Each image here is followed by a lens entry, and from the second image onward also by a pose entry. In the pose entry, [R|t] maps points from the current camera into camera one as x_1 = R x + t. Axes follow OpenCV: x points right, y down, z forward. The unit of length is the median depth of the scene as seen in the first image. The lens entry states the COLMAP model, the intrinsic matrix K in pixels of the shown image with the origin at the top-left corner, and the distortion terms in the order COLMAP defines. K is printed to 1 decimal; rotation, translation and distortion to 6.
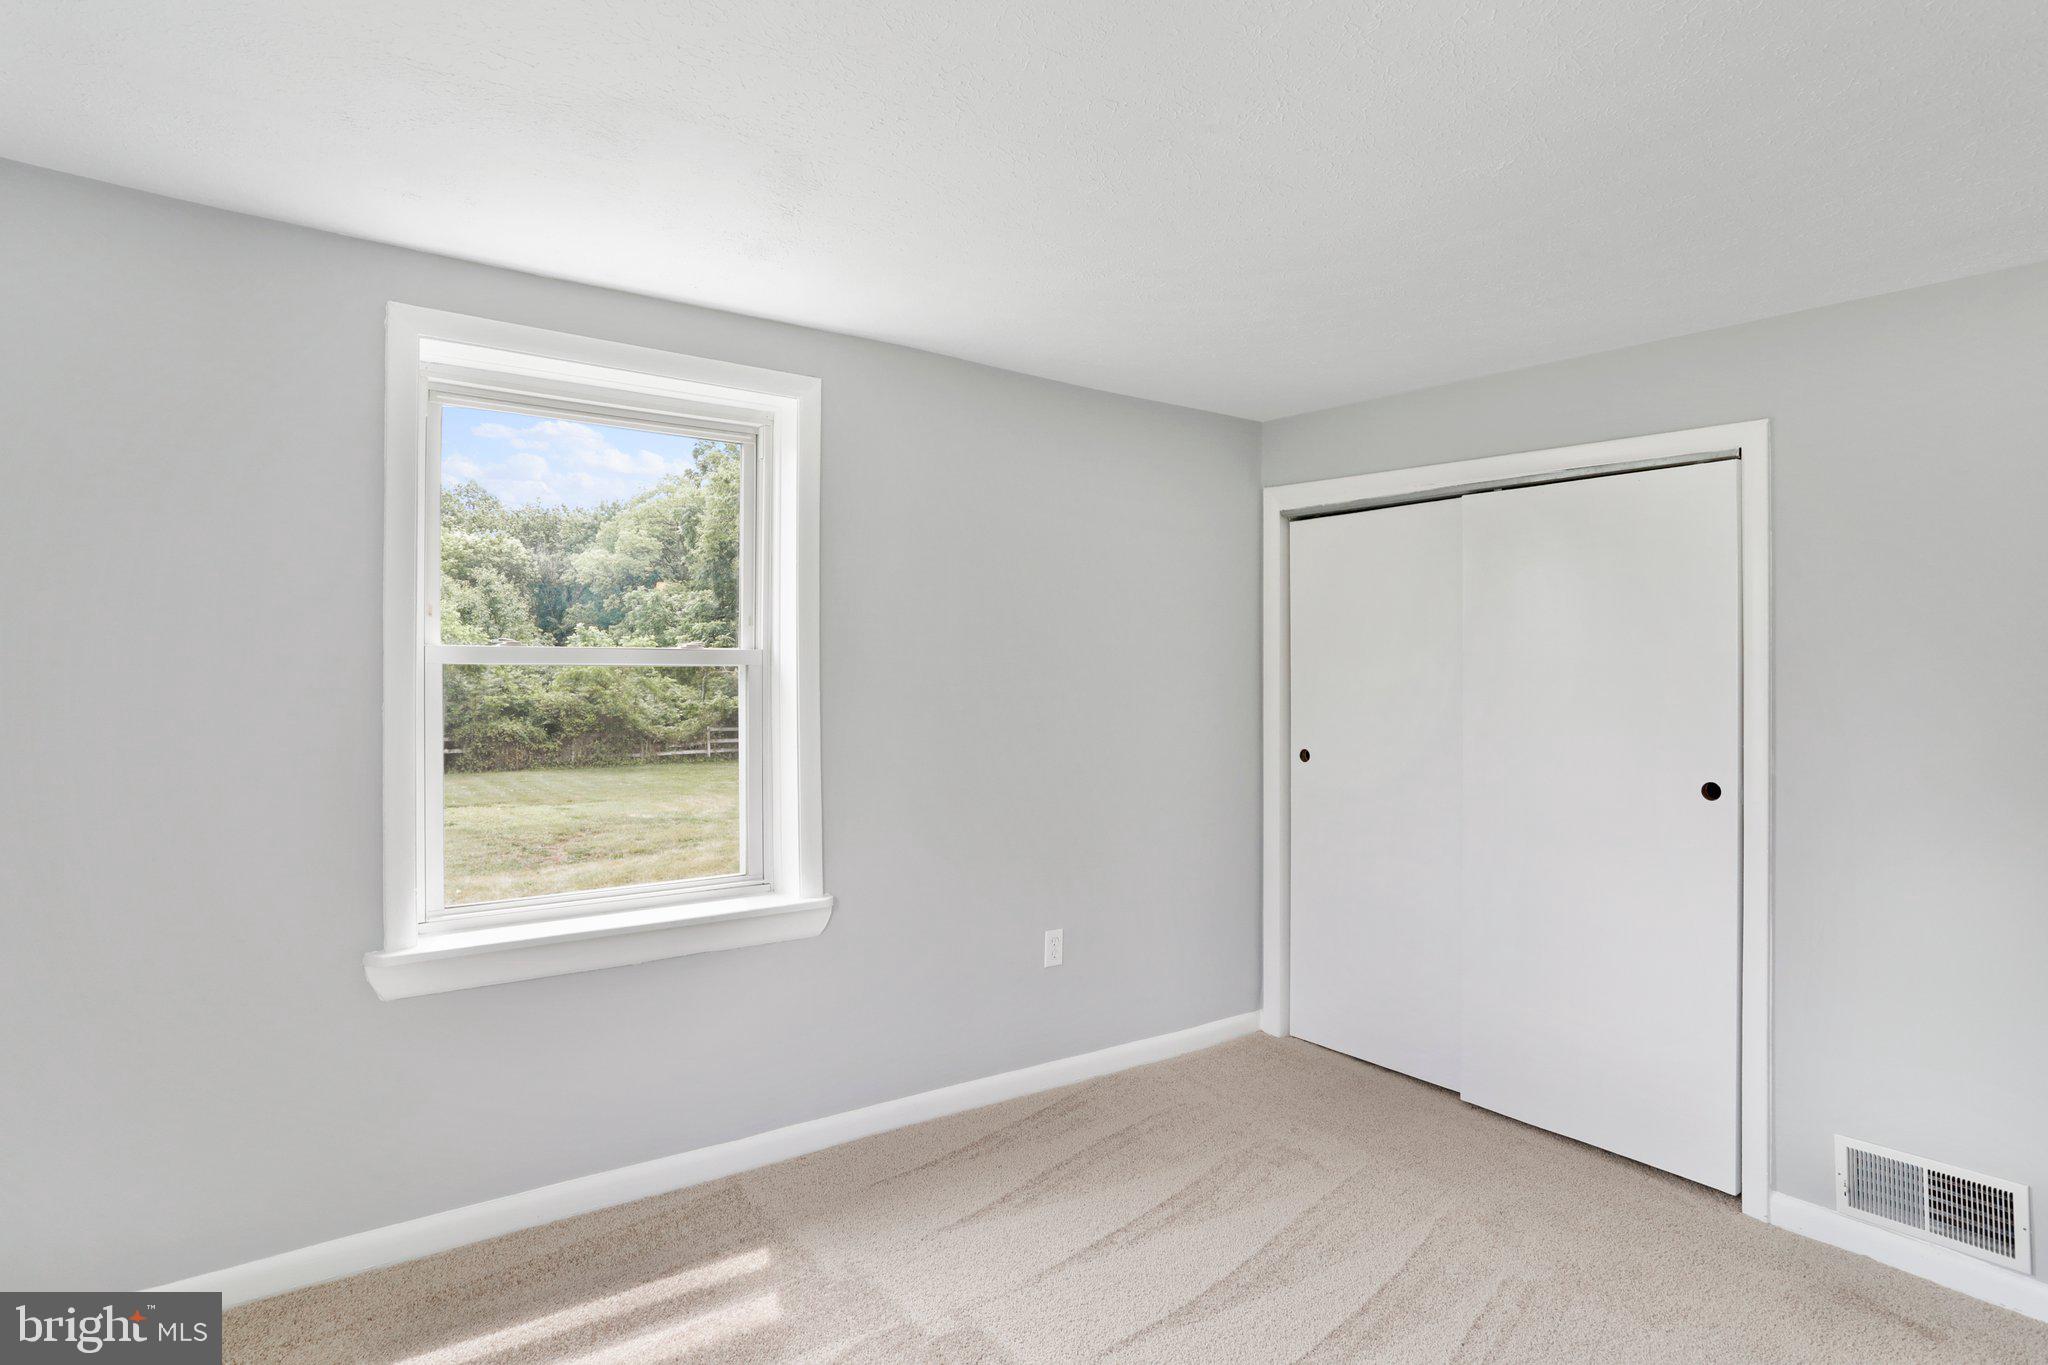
lens RADIAL K [[1054.0, 0, 1024.0], [0, 1054.0, 682.5], [0, 0, 1]] dist [-0.065847, 0.042615]
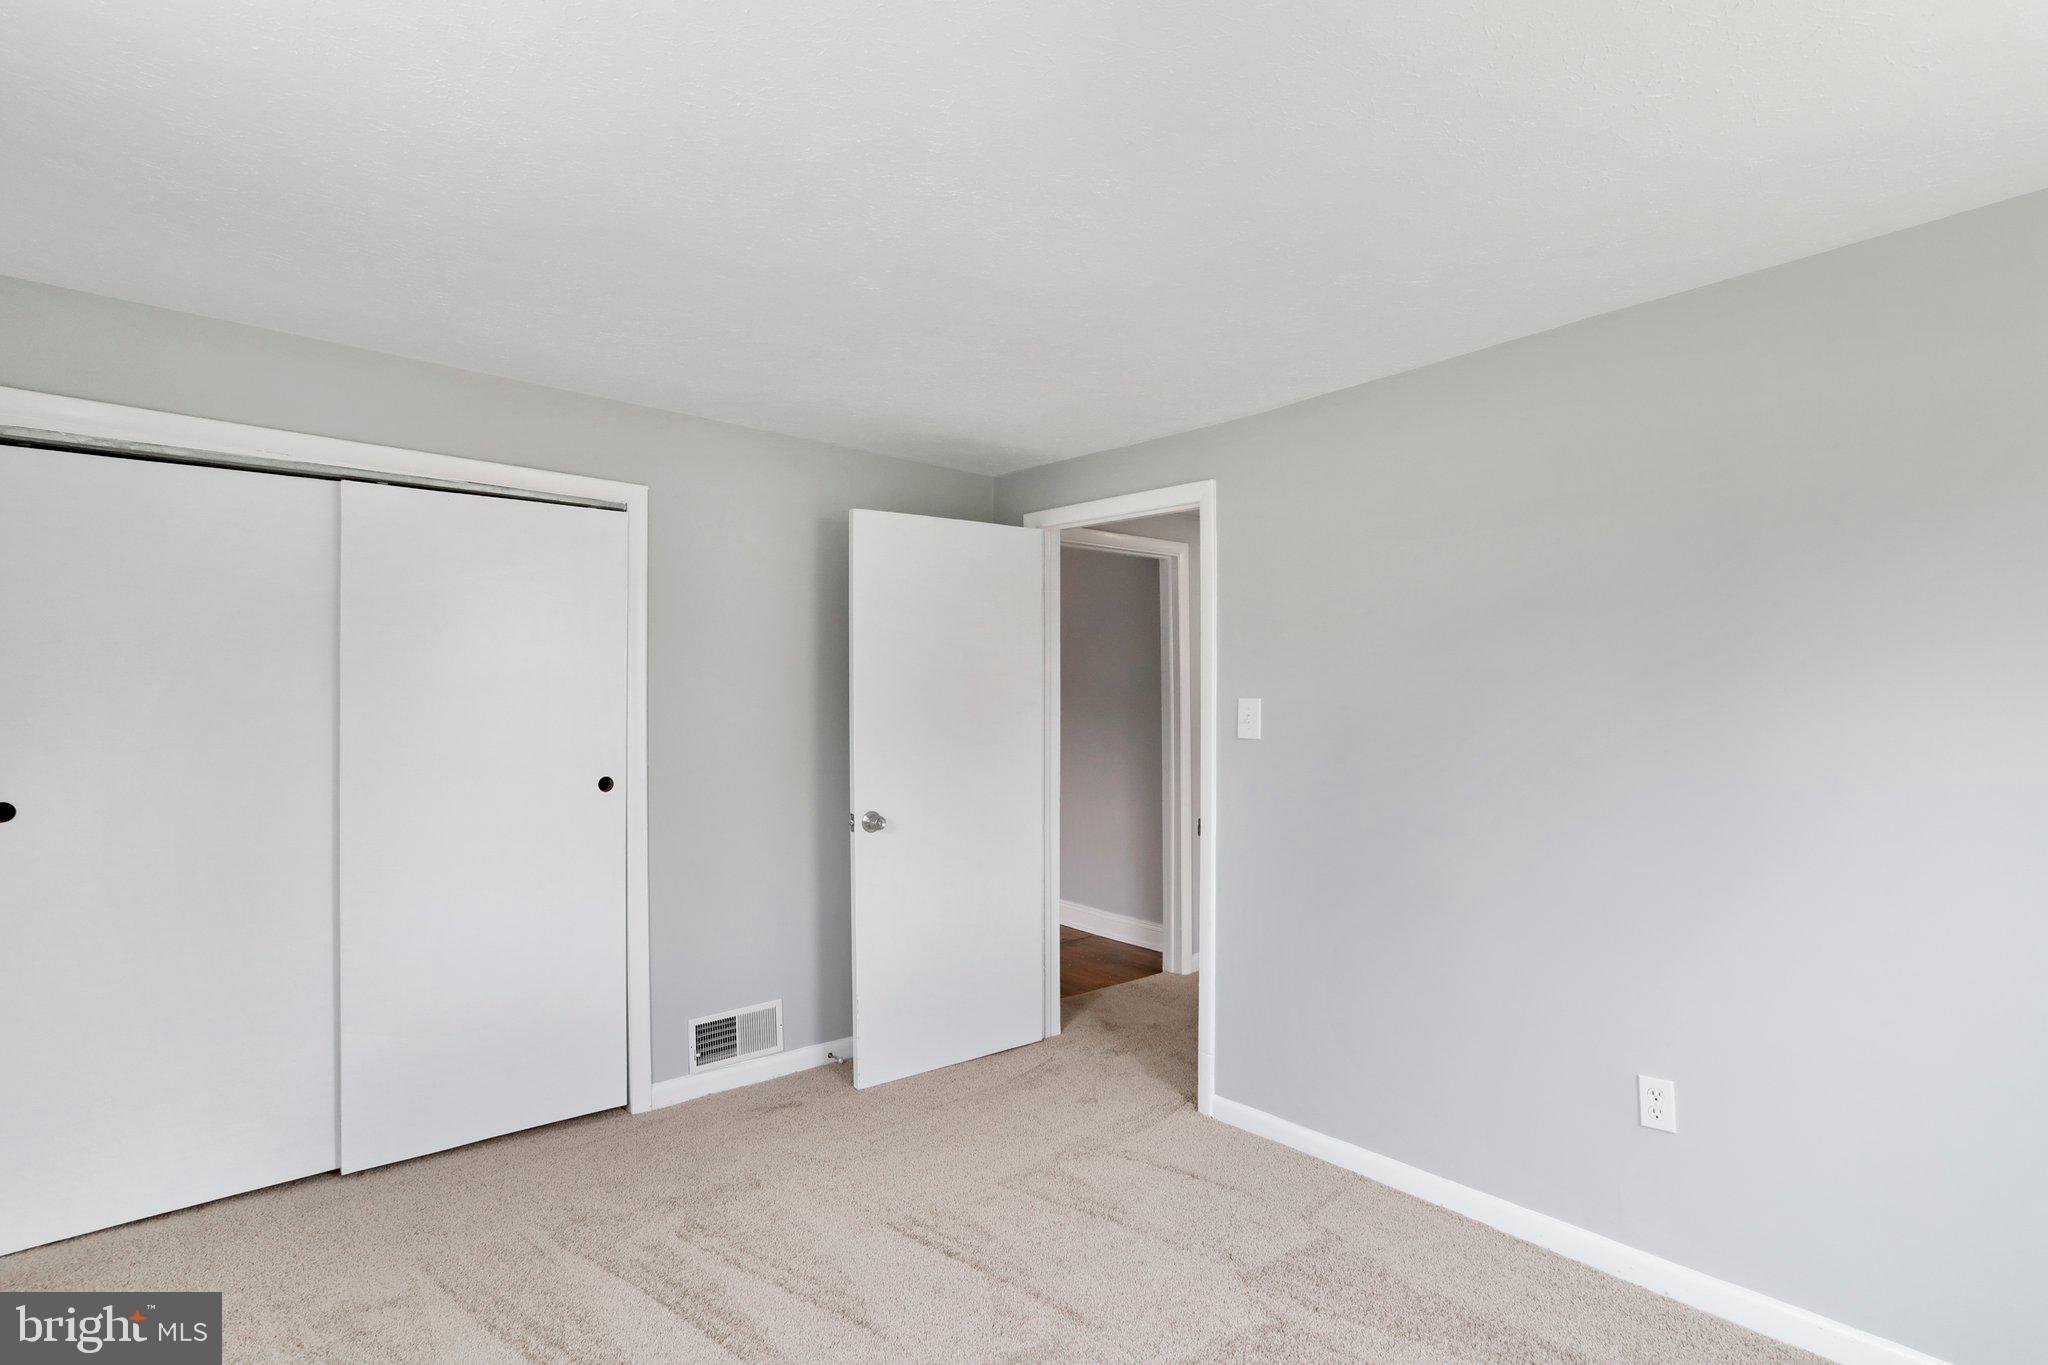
lens RADIAL K [[1009.6, 0, 1024.0], [0, 1009.6, 682.5], [0, 0, 1]] dist [-0.056808, 0.030036]
pose [[-0.058154, -0.014542, 0.998202, -0.522145], [-0.005808, 0.999882, 0.014228, -0.031782], [-0.998291, -0.004971, -0.058232, 0.582176]]
